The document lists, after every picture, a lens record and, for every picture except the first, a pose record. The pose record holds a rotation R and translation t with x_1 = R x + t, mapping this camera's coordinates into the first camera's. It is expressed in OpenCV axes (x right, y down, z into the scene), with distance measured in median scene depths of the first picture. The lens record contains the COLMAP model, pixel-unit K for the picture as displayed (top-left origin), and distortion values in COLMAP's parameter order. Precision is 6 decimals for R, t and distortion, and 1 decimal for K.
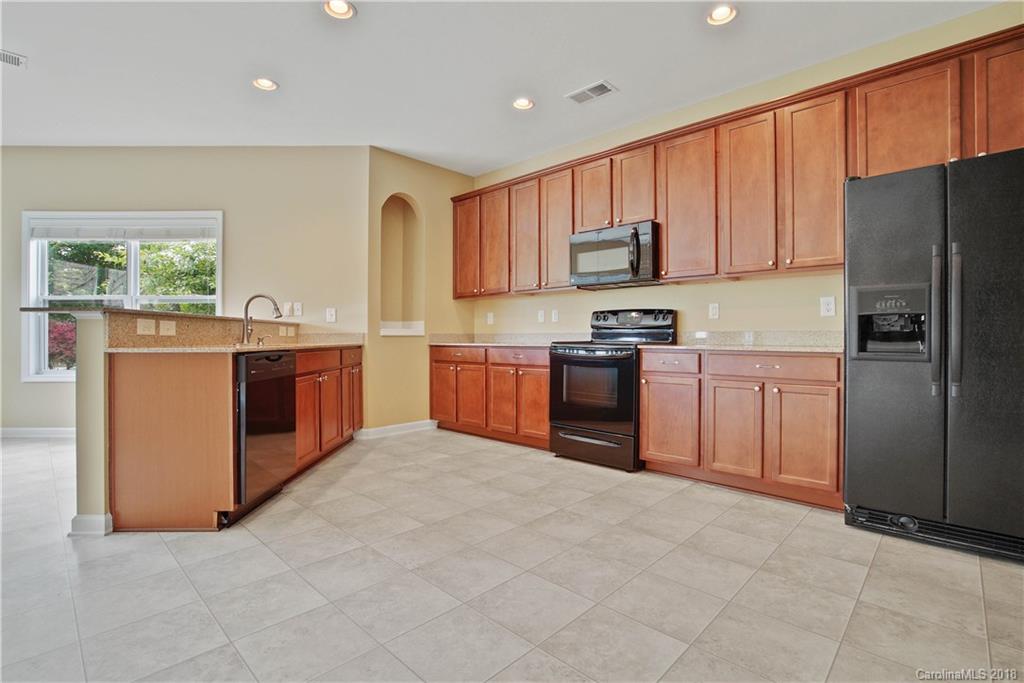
lens RADIAL K [[474.6, 0, 514.5], [0, 474.6, 339.8], [0, 0, 1]] dist [-0.021575, 0.000417]
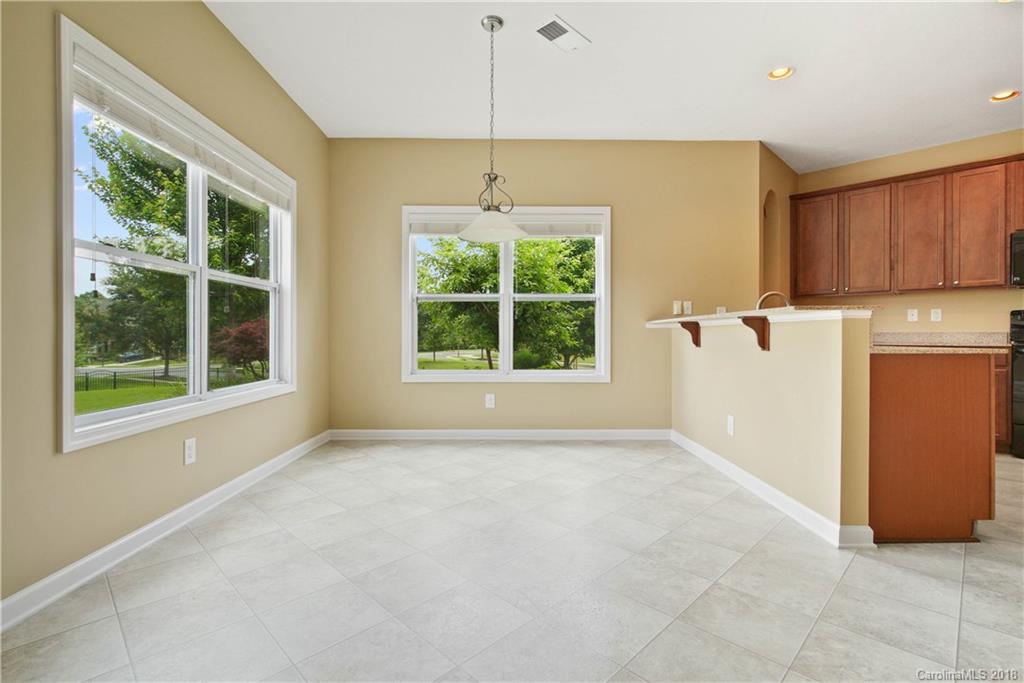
lens RADIAL K [[474.6, 0, 510.6], [0, 474.6, 338.4], [0, 0, 1]] dist [-0.021575, 0.000417]
pose [[0.999752, 0.000187, -0.022279, -1.000552], [-0.000326, 0.999980, -0.006240, 0.004970], [0.022277, 0.006245, 0.999732, 0.024013]]
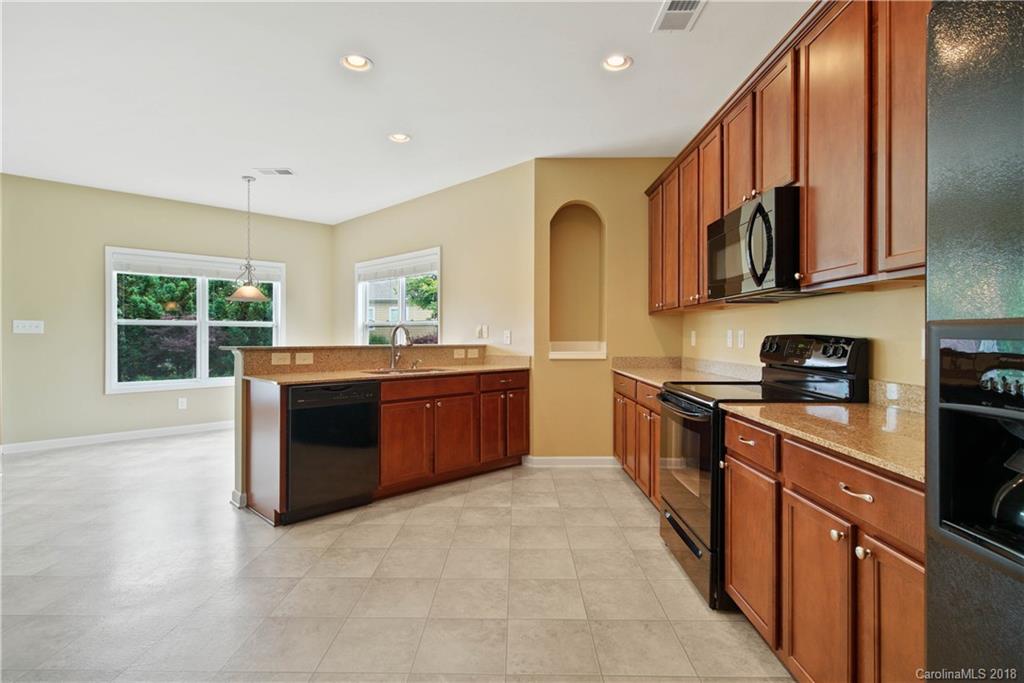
lens RADIAL K [[505.8, 0, 518.4], [0, 505.8, 340.4], [0, 0, 1]] dist [0.005514, 0.000676]
pose [[0.691985, 0.009077, -0.721855, 0.508685], [-0.007067, 0.999958, 0.005800, -0.065116], [0.721877, 0.001088, 0.692020, 0.340144]]
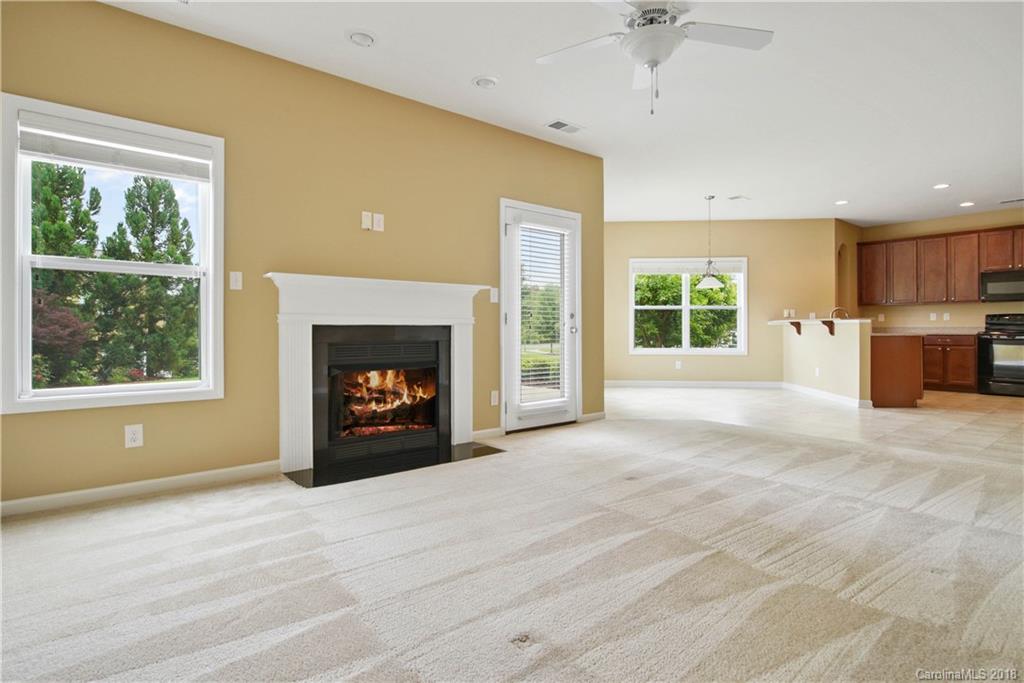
lens RADIAL K [[523.0, 0, 505.4], [0, 523.0, 328.3], [0, 0, 1]] dist [-0.016478, 0.000102]
pose [[0.990312, -0.001045, -0.138853, -1.547235], [-0.000905, 0.999902, -0.013980, 0.021713], [0.138854, 0.013970, 0.990214, -1.303204]]
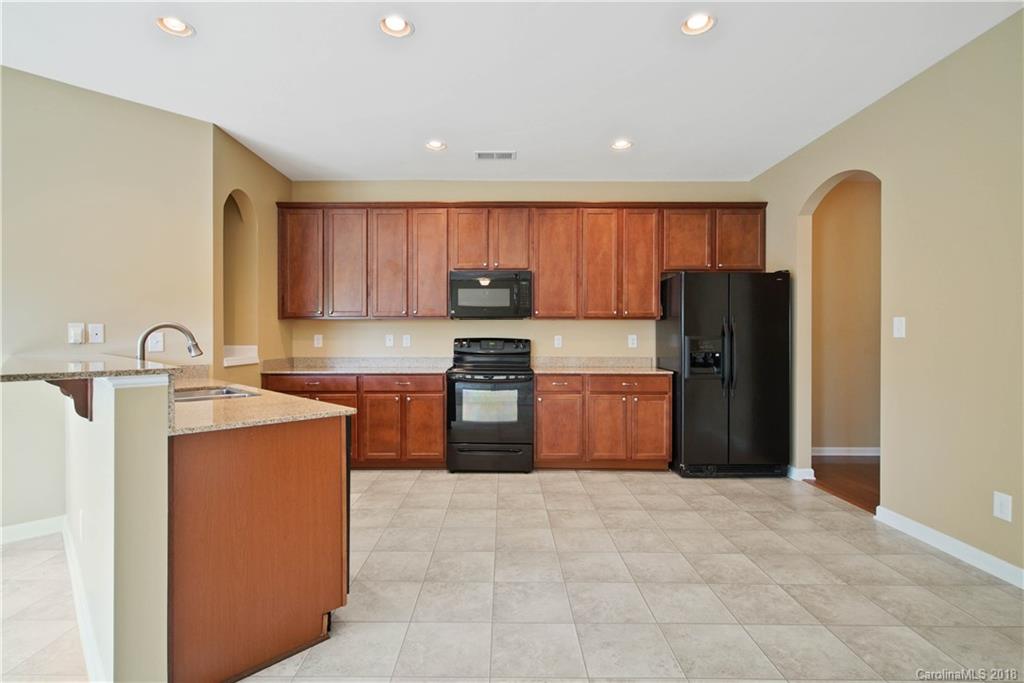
lens RADIAL K [[474.6, 0, 490.8], [0, 474.6, 348.4], [0, 0, 1]] dist [-0.021575, 0.000417]
pose [[0.740217, -0.013142, 0.672240, -0.619584], [0.003526, 0.999871, 0.015664, -0.063443], [-0.672359, -0.009224, 0.740168, 0.137042]]
